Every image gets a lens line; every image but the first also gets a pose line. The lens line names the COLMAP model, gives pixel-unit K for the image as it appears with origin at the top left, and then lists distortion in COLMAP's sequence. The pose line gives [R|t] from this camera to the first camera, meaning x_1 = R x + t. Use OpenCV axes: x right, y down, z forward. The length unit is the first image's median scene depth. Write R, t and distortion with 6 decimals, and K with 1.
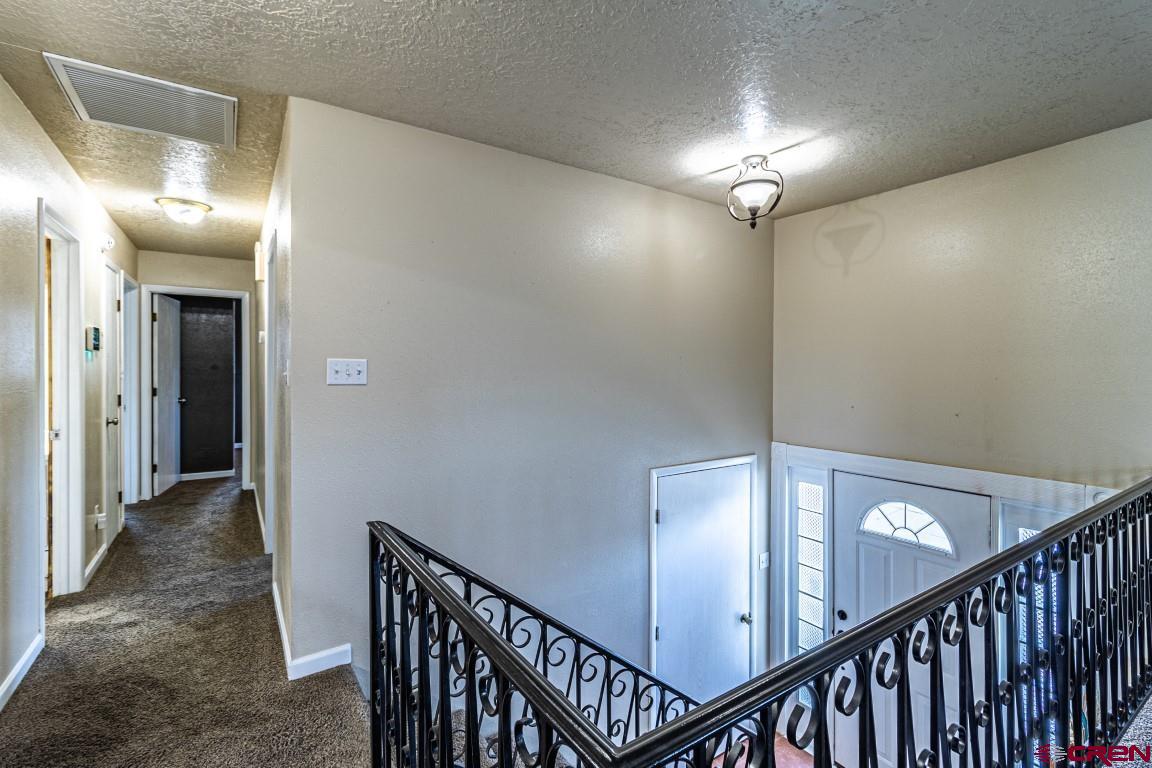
lens RADIAL K [[527.5, 0, 601.0], [0, 527.5, 364.5], [0, 0, 1]] dist [-0.000334, 0.000281]
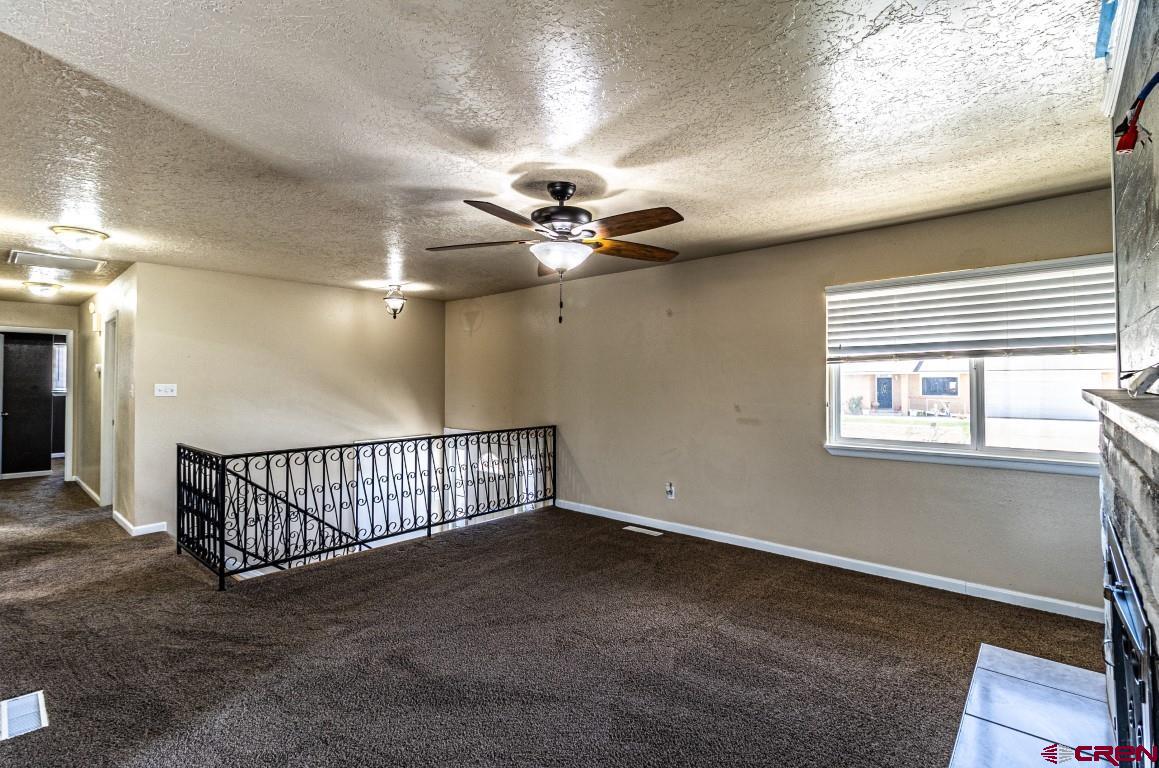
lens RADIAL K [[530.7, 0, 587.0], [0, 530.7, 376.4], [0, 0, 1]] dist [-0.000334, 0.000281]
pose [[0.971324, -0.000484, 0.237758, 0.400163], [0.002609, 0.999959, -0.008624, -0.010987], [-0.237744, 0.008997, 0.971286, -0.897462]]
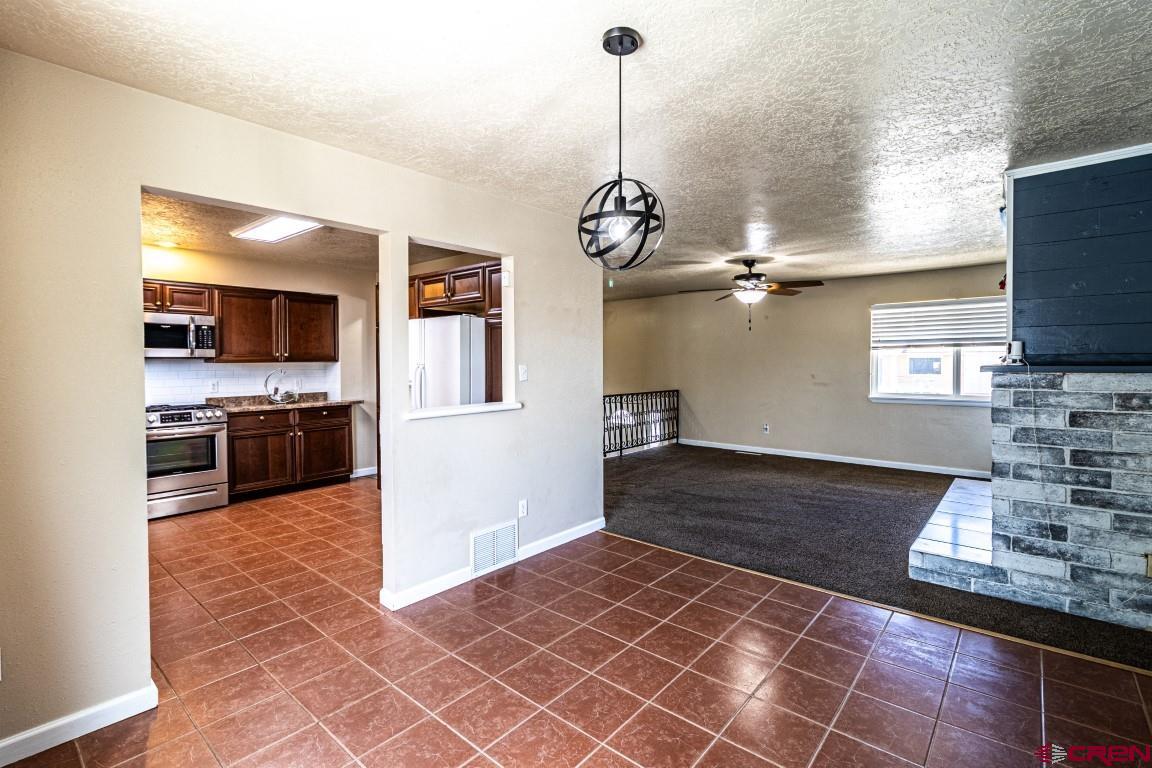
lens RADIAL K [[527.5, 0, 579.4], [0, 527.5, 375.4], [0, 0, 1]] dist [-0.000334, 0.000281]
pose [[0.969142, -0.008353, 0.246363, -0.303285], [0.001506, 0.999608, 0.027968, -0.008535], [-0.246500, -0.026734, 0.968774, -1.496027]]
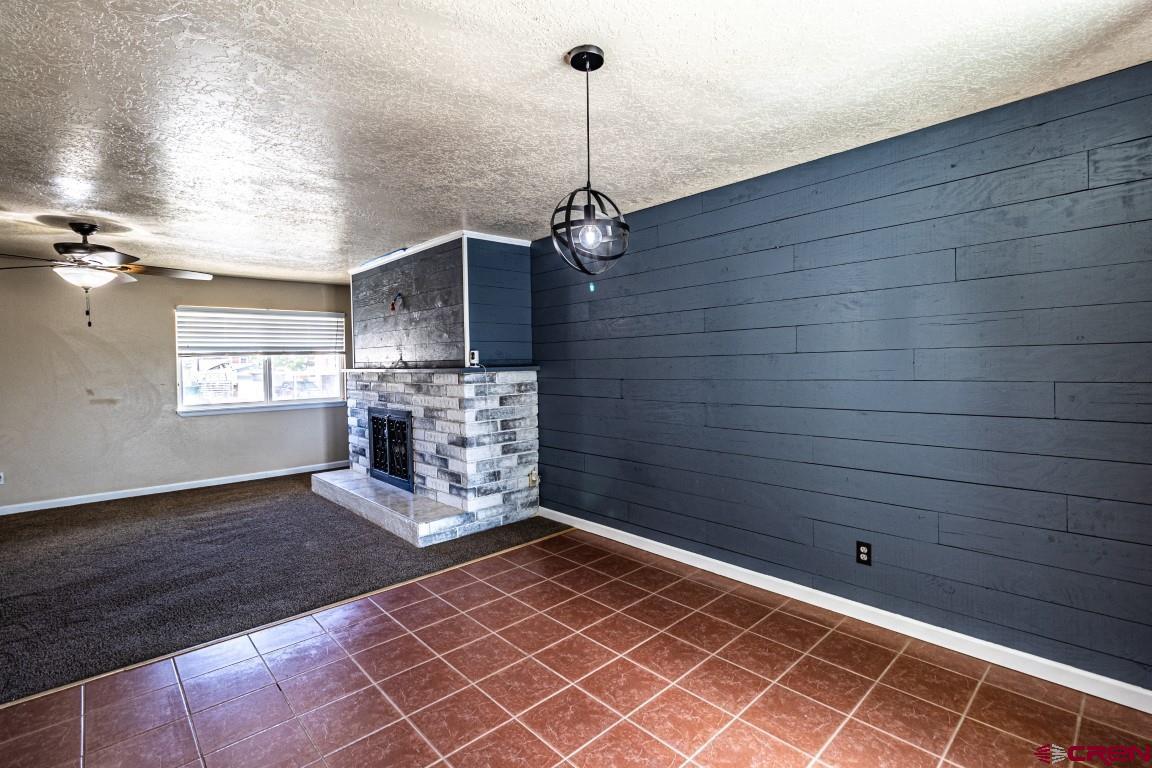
lens RADIAL K [[527.5, 0, 602.7], [0, 527.5, 371.2], [0, 0, 1]] dist [-0.000334, 0.000281]
pose [[-0.160304, -0.010851, 0.987008, -0.639652], [0.015633, 0.999786, 0.013531, -0.003618], [-0.986944, 0.017599, -0.160100, -0.984629]]
